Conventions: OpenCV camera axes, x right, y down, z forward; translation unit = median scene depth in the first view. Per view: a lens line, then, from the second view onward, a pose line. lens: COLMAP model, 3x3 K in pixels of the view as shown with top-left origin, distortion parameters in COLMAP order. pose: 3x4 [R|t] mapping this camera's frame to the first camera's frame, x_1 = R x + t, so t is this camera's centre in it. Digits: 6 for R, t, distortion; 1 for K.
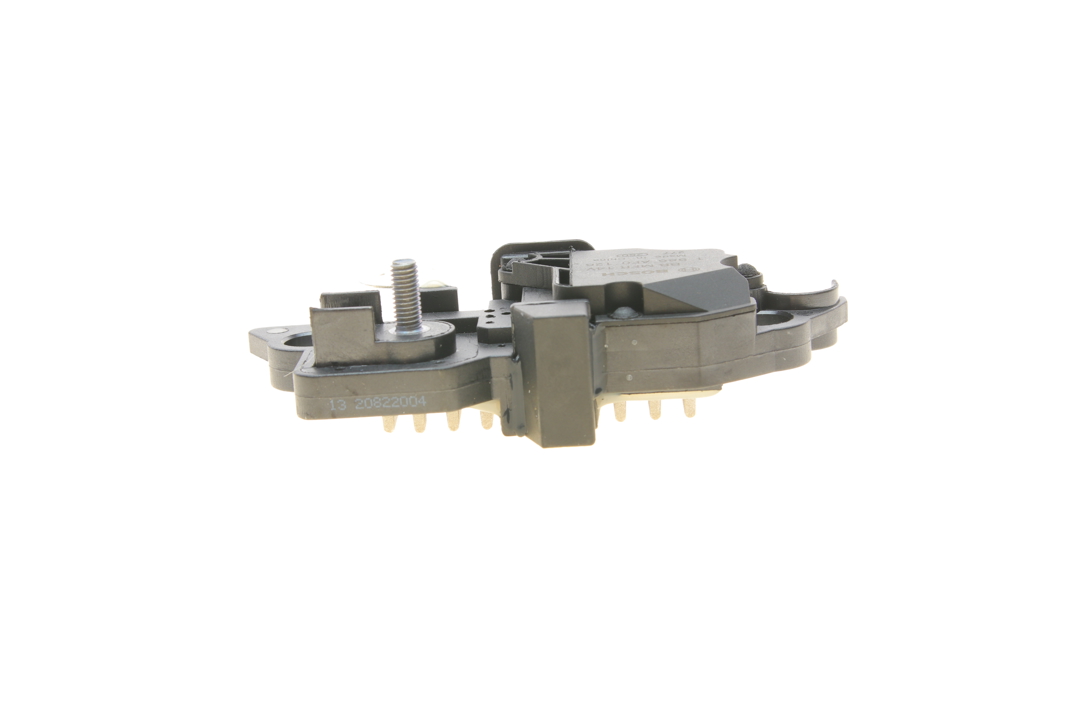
lens RADIAL K [[1763.6, 0, 540.0], [0, 1763.6, 360.0], [0, 0, 1]] dist [-0.226755, 0.064187]
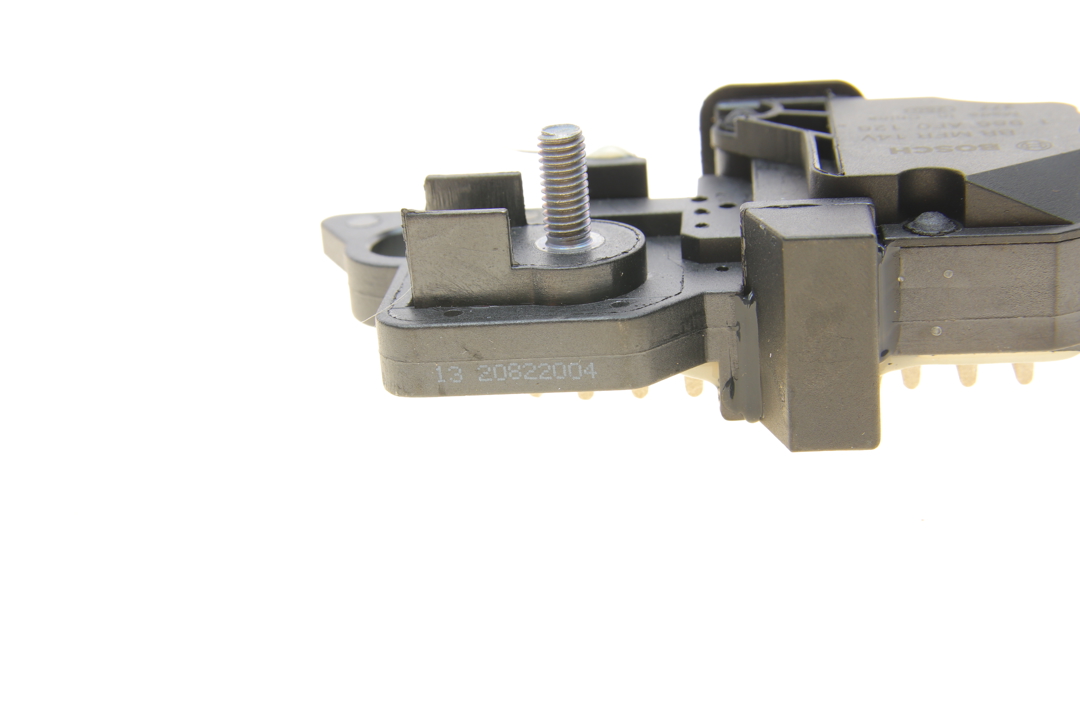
lens RADIAL K [[1763.6, 0, 540.0], [0, 1763.6, 360.0], [0, 0, 1]] dist [-0.226755, 0.064187]
pose [[0.995890, 0.017734, -0.088823, -0.030413], [-0.004945, 0.989828, 0.142184, -0.063615], [0.090441, -0.141160, 0.985847, 0.405031]]
